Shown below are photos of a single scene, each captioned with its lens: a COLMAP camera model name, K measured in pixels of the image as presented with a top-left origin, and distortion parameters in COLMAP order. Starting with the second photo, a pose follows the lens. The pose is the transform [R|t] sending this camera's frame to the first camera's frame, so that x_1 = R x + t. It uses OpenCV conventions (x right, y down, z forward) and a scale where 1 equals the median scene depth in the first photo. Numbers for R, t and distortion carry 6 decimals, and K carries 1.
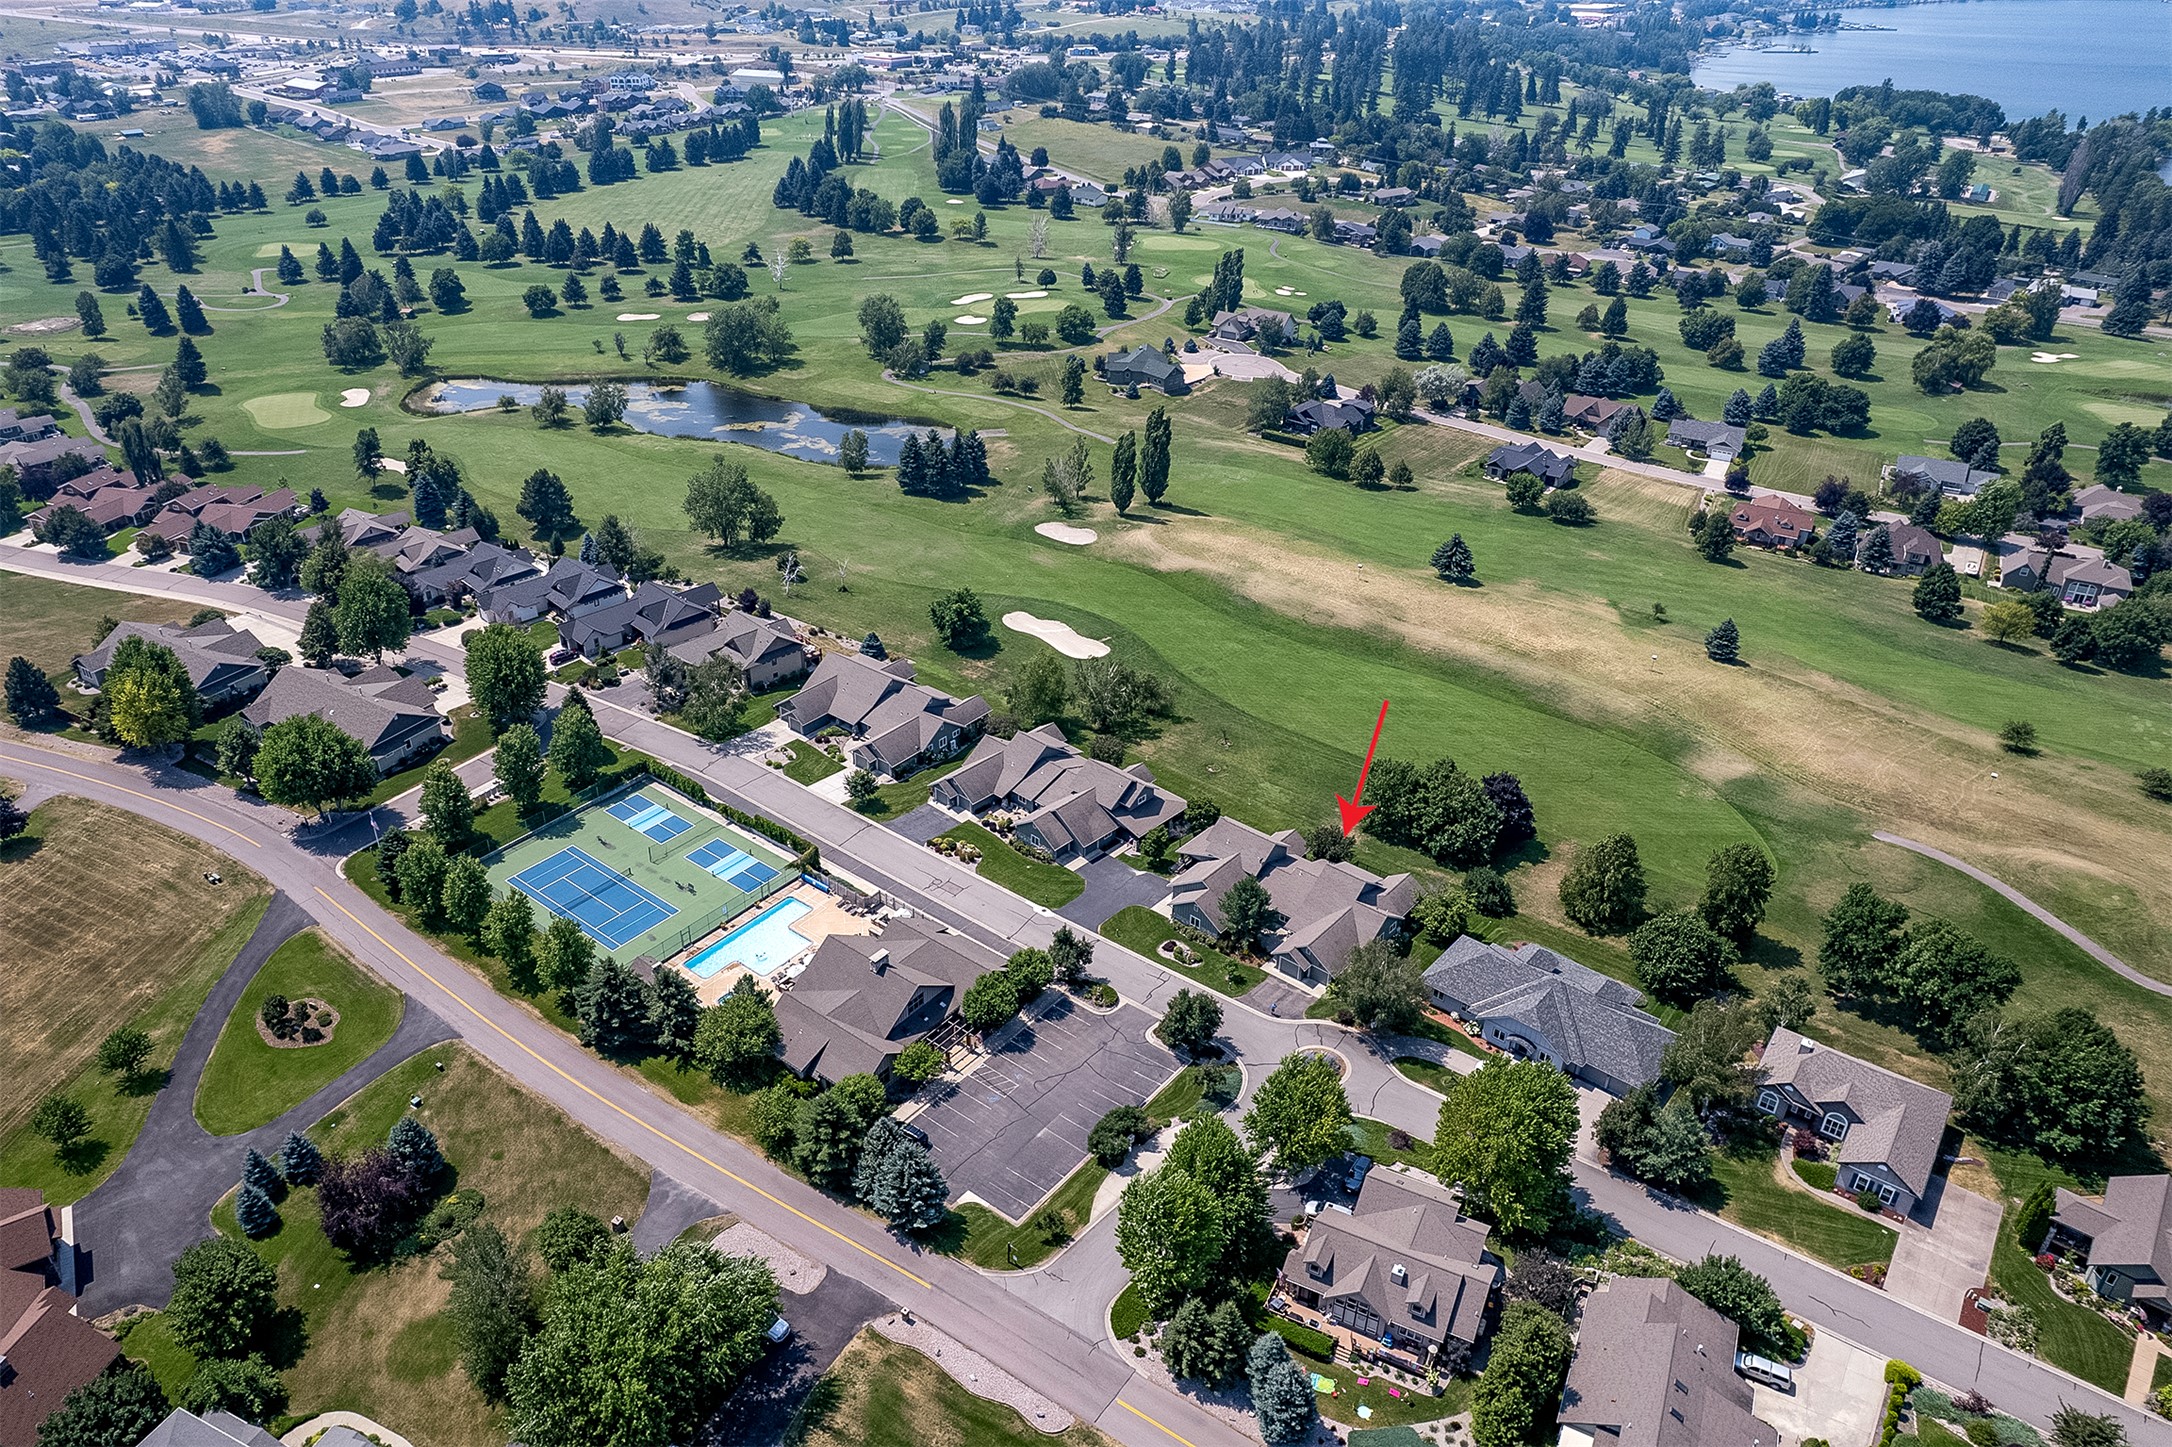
lens RADIAL K [[1334.2, 0, 1086.0], [0, 1334.2, 723.5], [0, 0, 1]] dist [-0.089124, 0.073951]
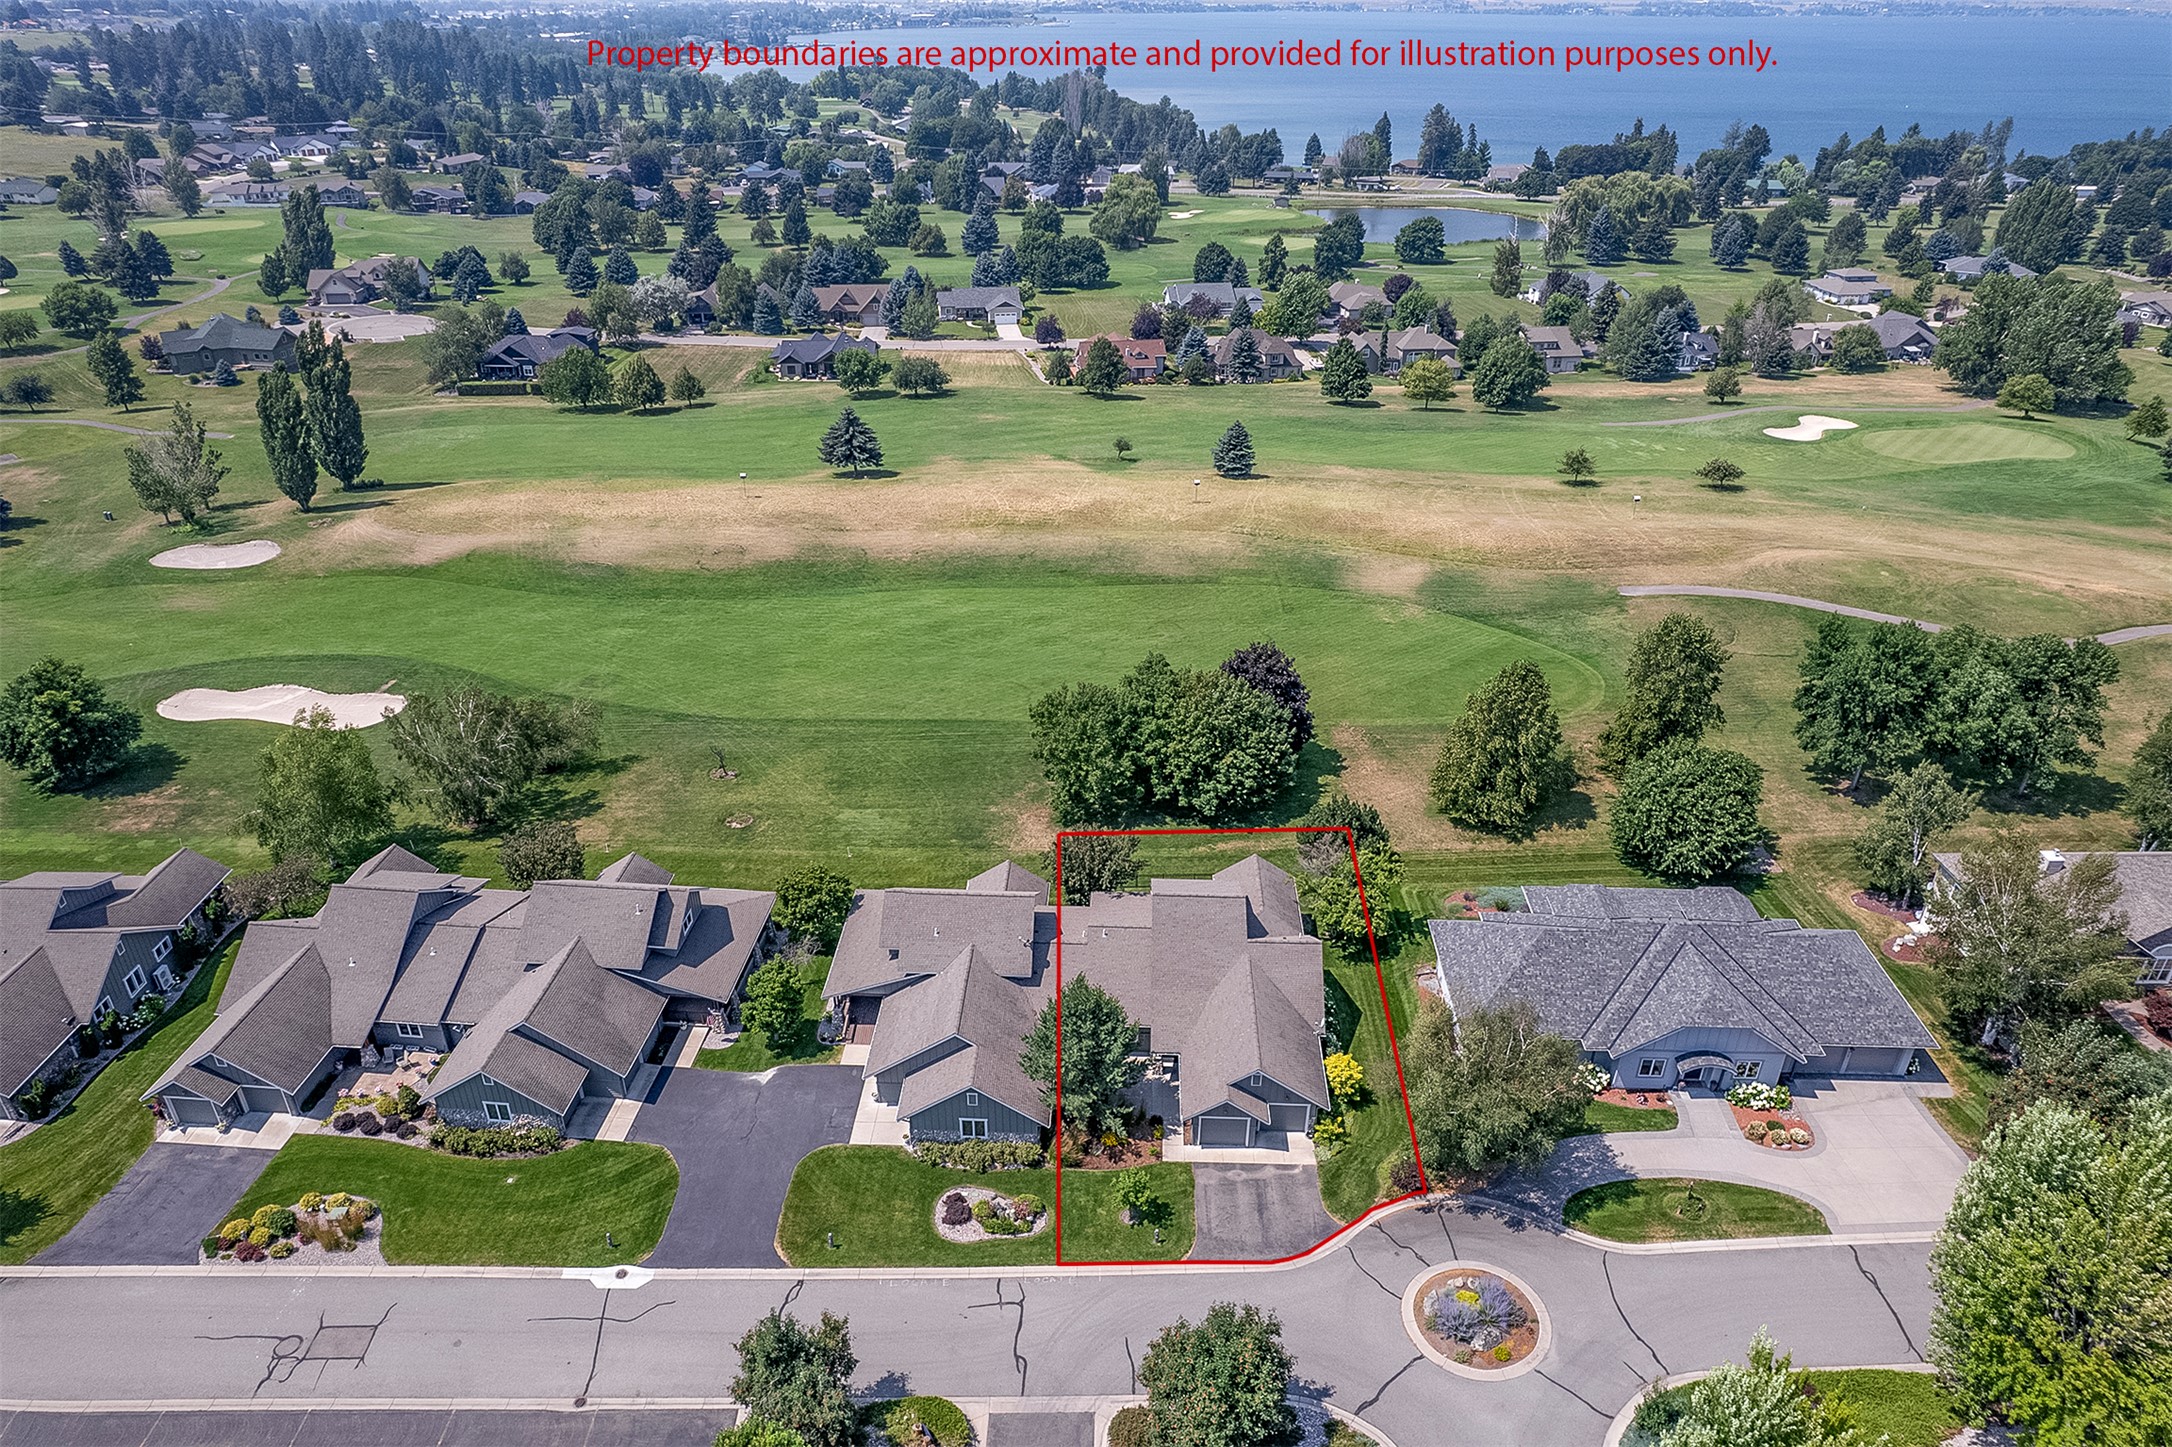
lens RADIAL K [[1334.2, 0, 1086.0], [0, 1334.2, 723.5], [0, 0, 1]] dist [-0.089124, 0.073951]
pose [[0.782595, -0.304505, 0.542975, -0.068395], [0.313441, 0.946321, 0.078939, -0.001109], [-0.537866, 0.108413, 0.836030, 0.474206]]
